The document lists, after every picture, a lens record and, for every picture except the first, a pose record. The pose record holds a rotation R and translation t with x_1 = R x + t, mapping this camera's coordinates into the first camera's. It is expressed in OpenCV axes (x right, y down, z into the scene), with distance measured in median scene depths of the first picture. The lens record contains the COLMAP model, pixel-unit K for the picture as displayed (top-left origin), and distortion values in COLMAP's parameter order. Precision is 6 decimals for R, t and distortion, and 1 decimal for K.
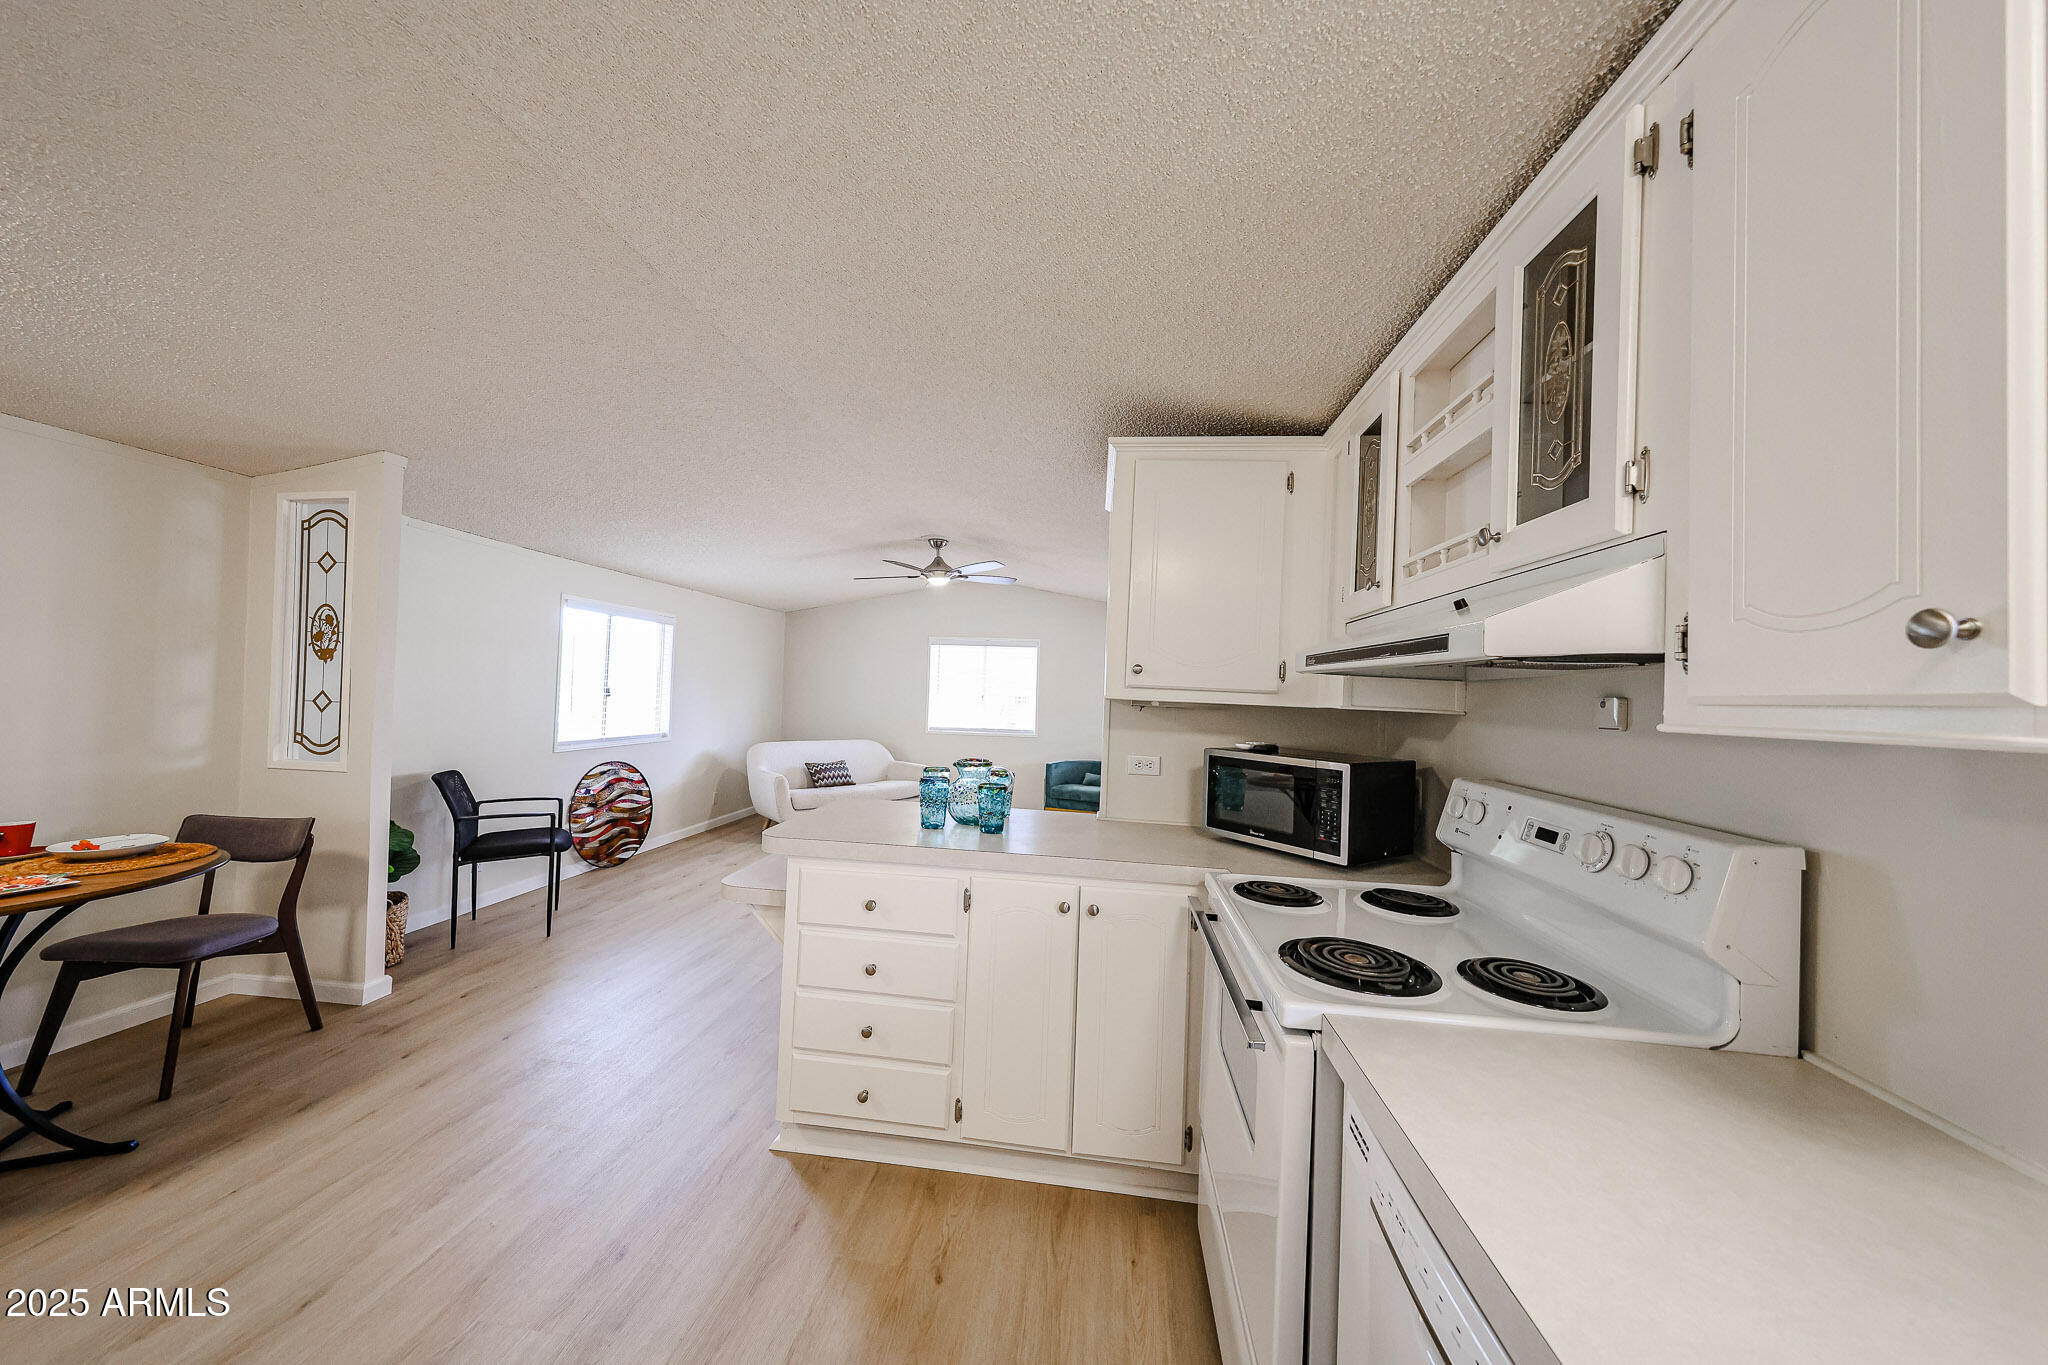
lens RADIAL K [[685.3, 0, 1015.3], [0, 685.3, 680.3], [0, 0, 1]] dist [-0.000201, -0.000235]
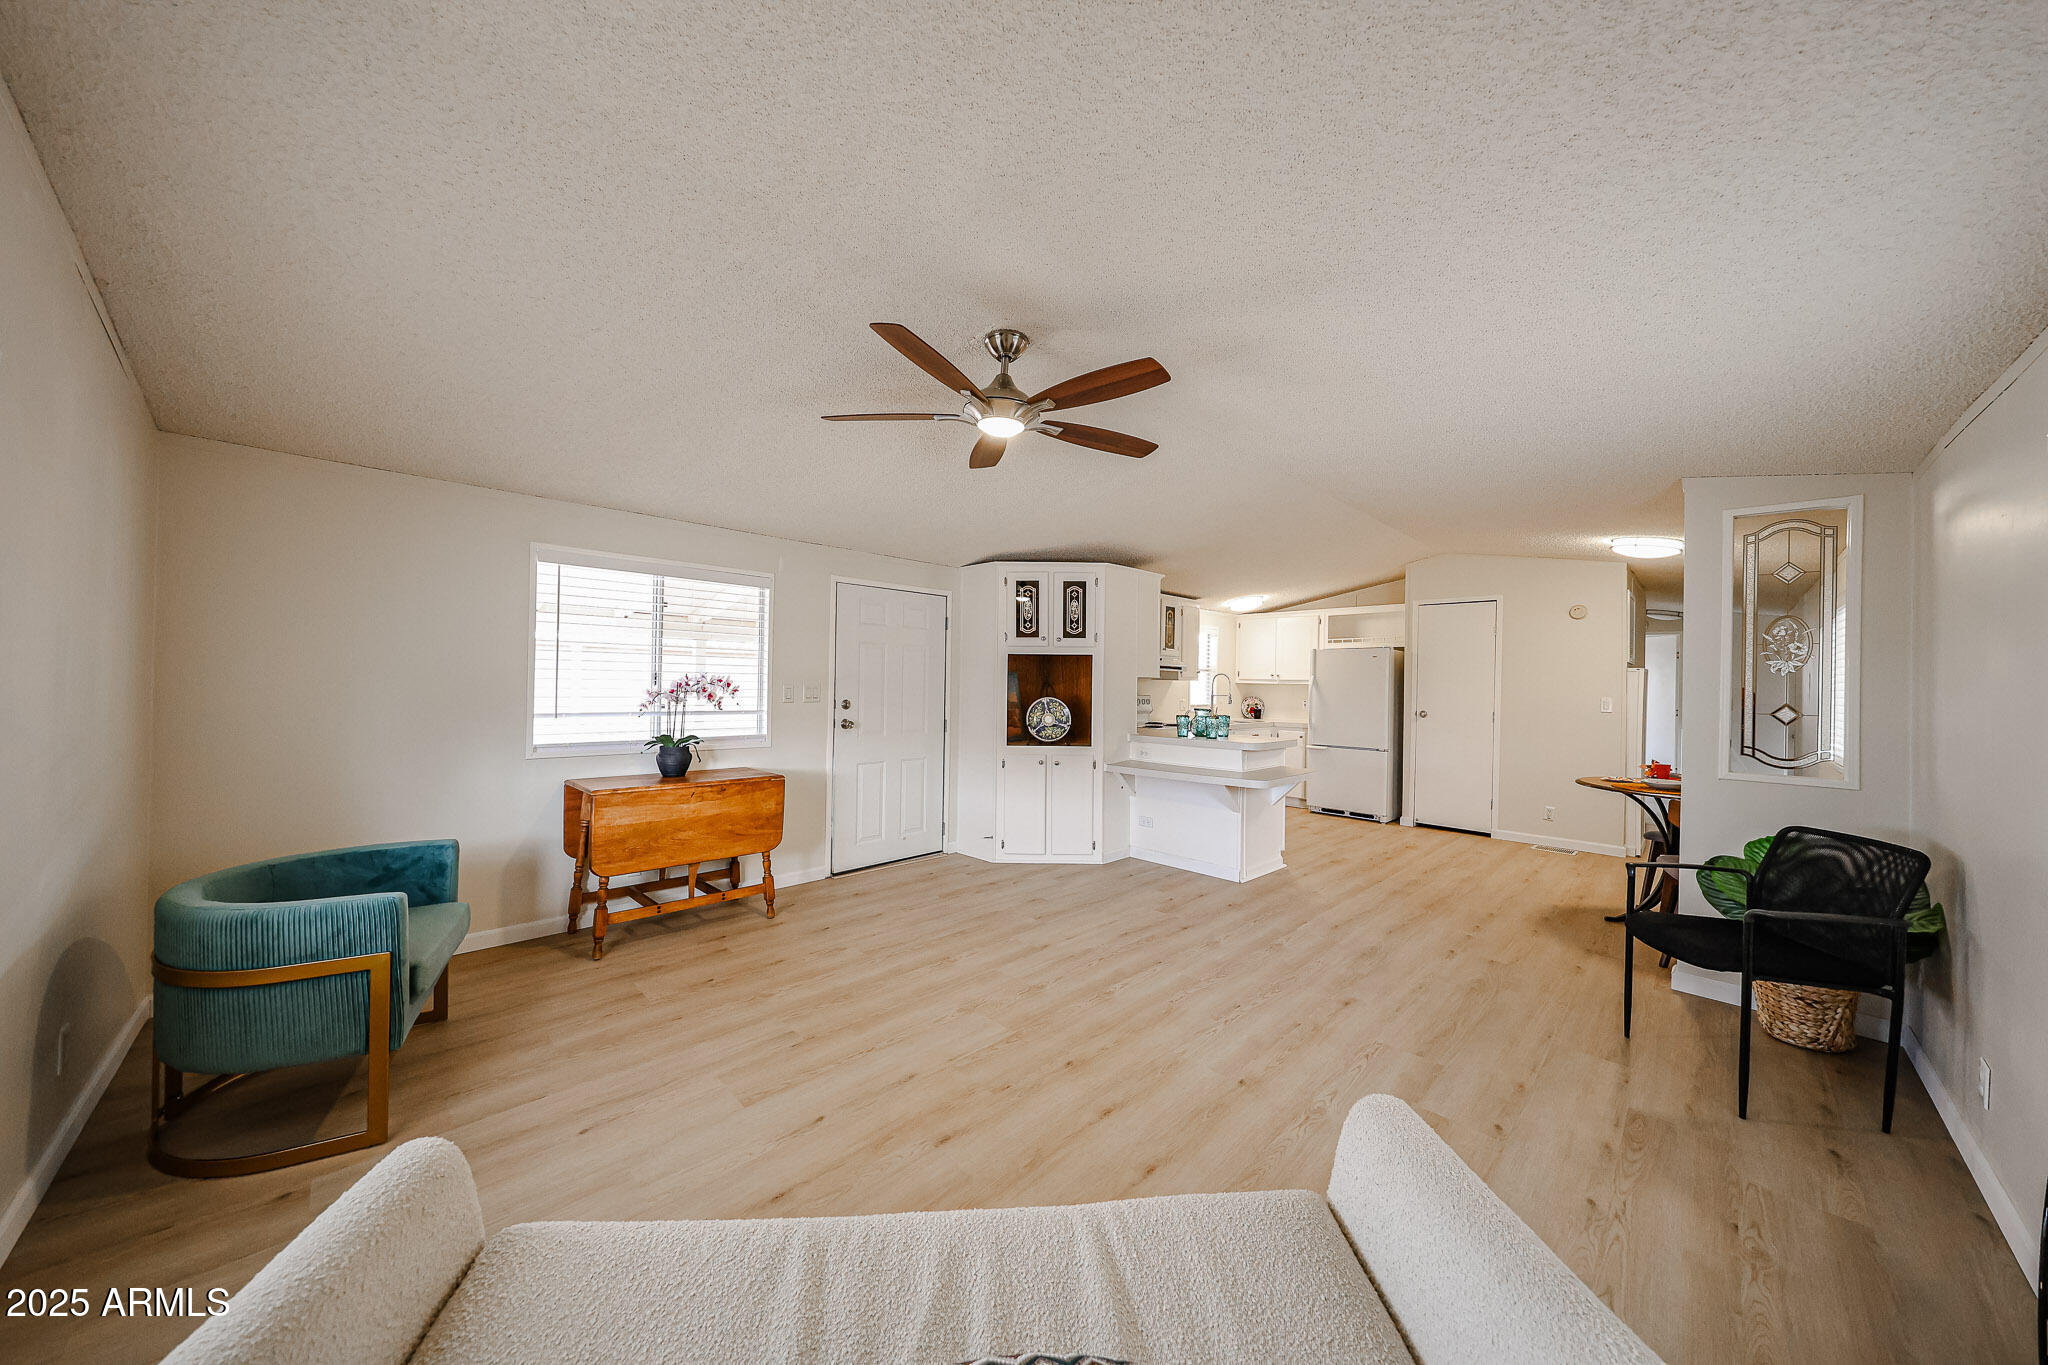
lens RADIAL K [[685.3, 0, 1015.3], [0, 685.3, 680.3], [0, 0, 1]] dist [-0.000201, -0.000235]
pose [[-0.781874, -0.047209, 0.621646, -0.895365], [-0.055776, 0.998427, 0.005671, 0.044896], [-0.620936, -0.030240, -0.783277, 2.906043]]
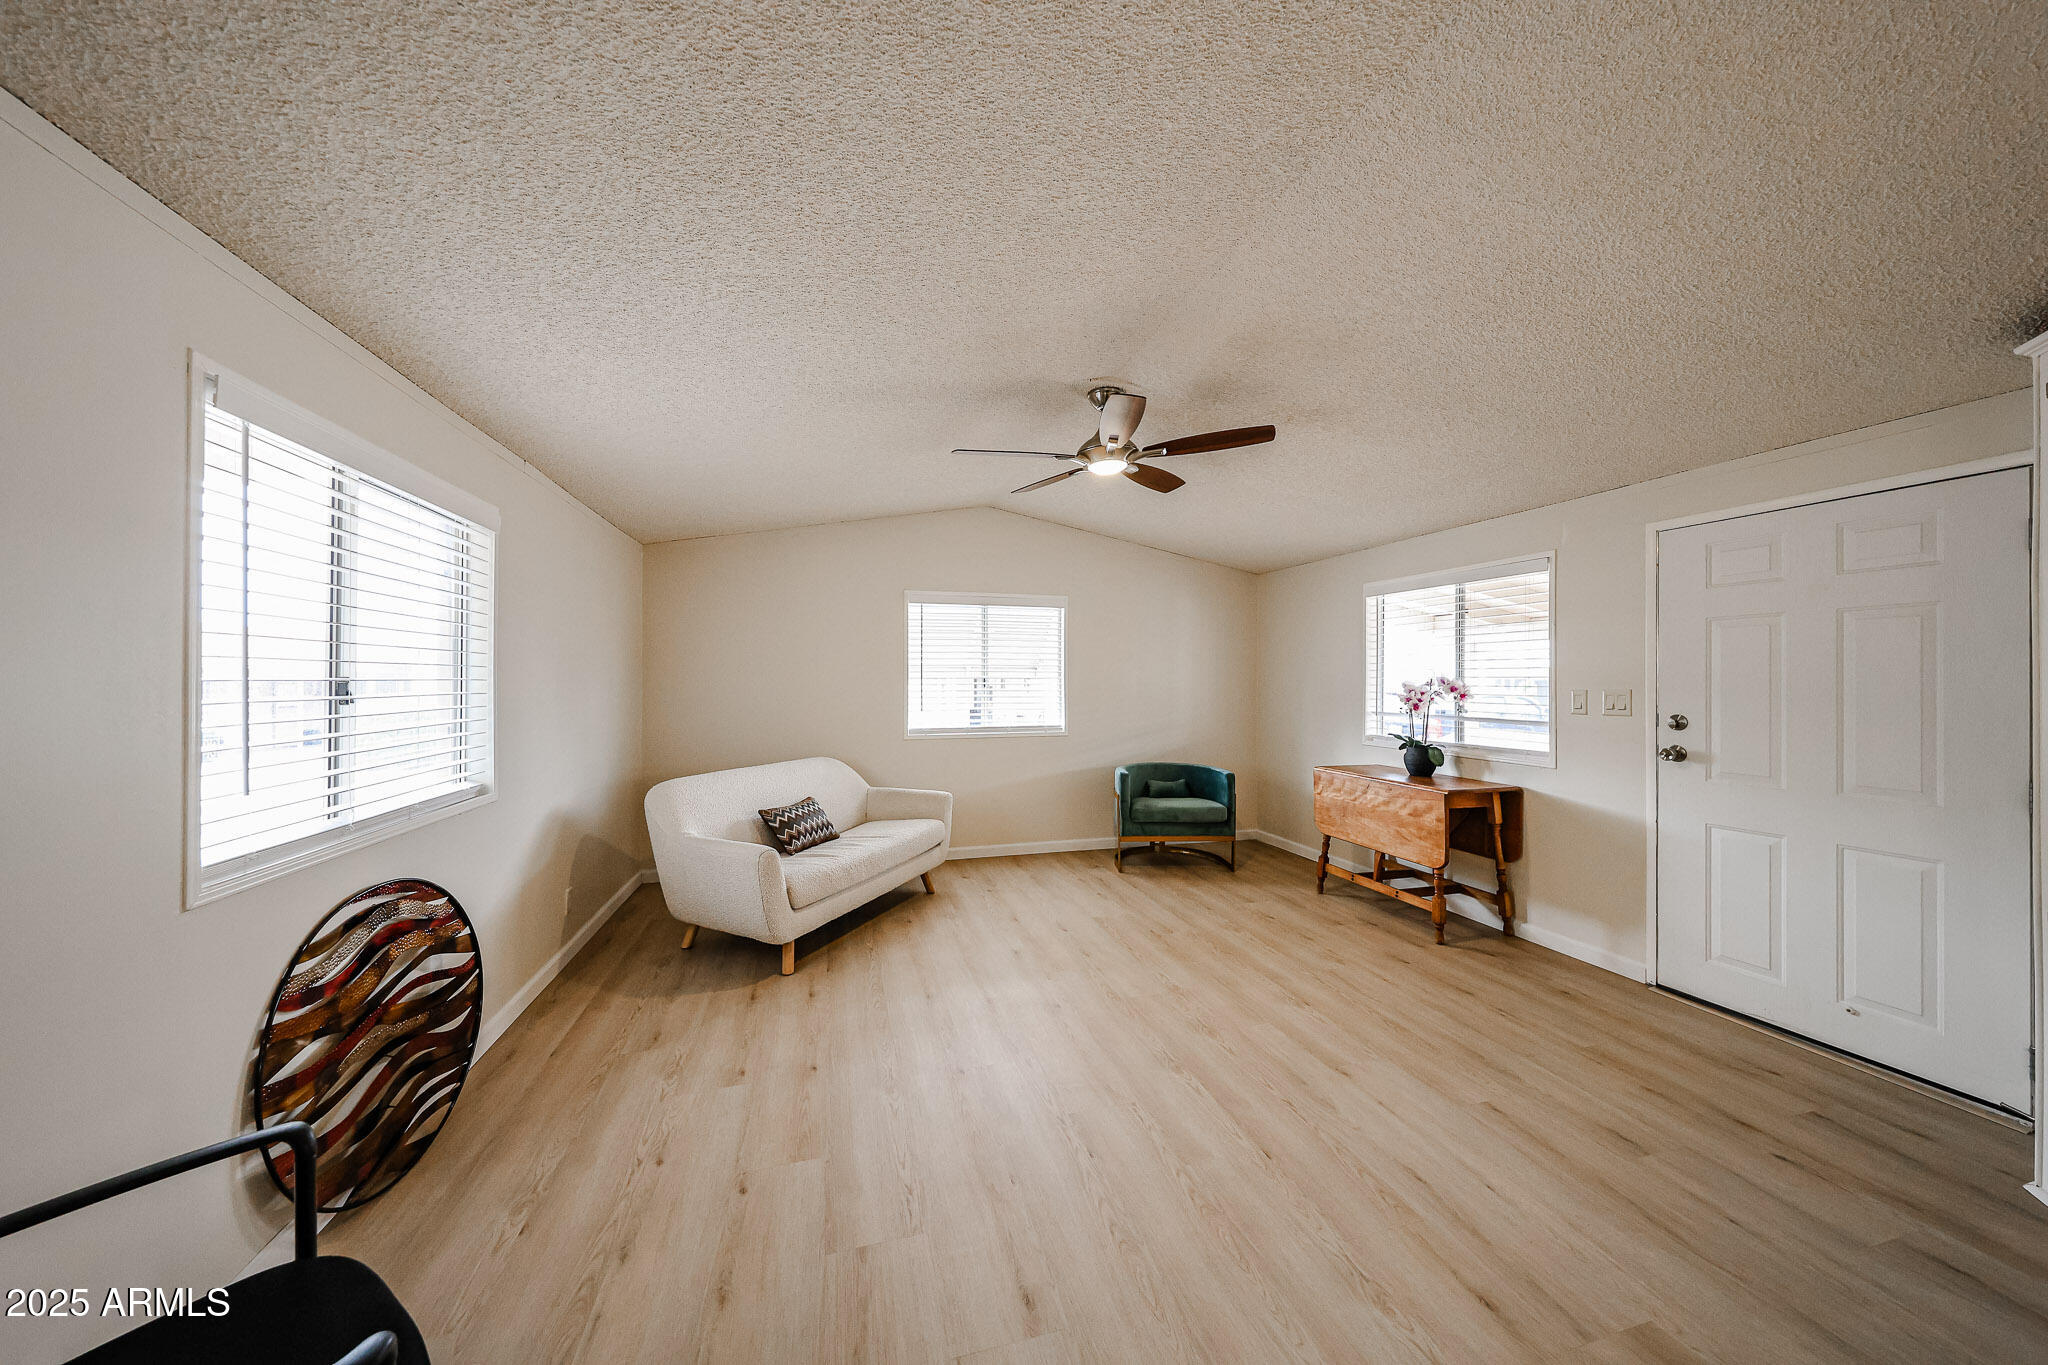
lens RADIAL K [[678.2, 0, 1017.2], [0, 678.2, 683.1], [0, 0, 1]] dist [-0.000049, -0.000061]
pose [[0.921158, -0.033712, 0.387726, -0.855494], [0.023053, 0.999218, 0.032112, 0.017637], [-0.388505, -0.020642, 0.921215, 1.126242]]
